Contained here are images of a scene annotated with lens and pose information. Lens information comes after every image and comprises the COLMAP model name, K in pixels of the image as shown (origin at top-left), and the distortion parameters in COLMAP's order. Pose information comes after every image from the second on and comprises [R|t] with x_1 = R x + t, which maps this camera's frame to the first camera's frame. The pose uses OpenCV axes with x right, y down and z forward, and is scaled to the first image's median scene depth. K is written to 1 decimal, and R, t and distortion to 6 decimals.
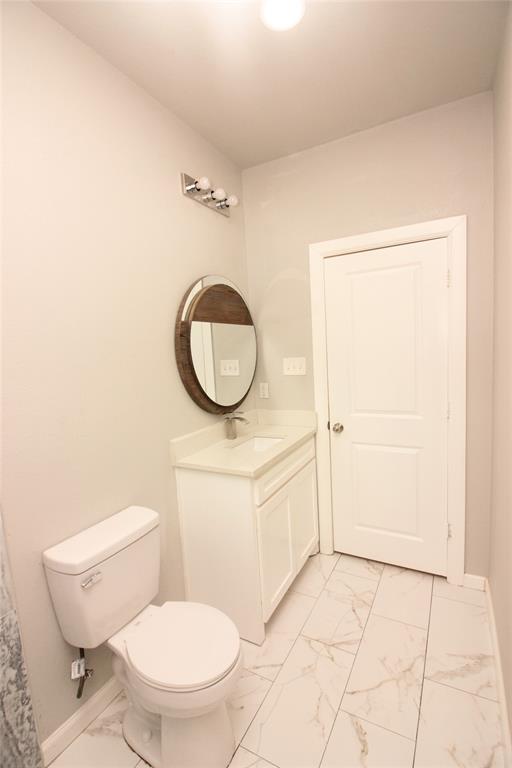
lens RADIAL K [[354.1, 0, 256.0], [0, 354.1, 384.0], [0, 0, 1]] dist [0.000761, -0.013648]
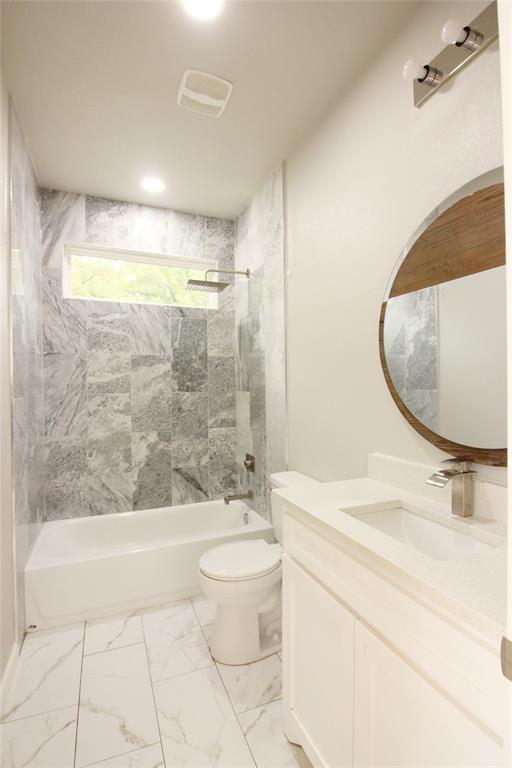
lens RADIAL K [[358.8, 0, 256.0], [0, 358.8, 384.0], [0, 0, 1]] dist [-0.011151, -0.001032]
pose [[-0.616701, 0.055559, -0.785234, 0.661090], [-0.028128, 0.995314, 0.092514, -0.080531], [0.786695, 0.079141, -0.612248, 1.473666]]
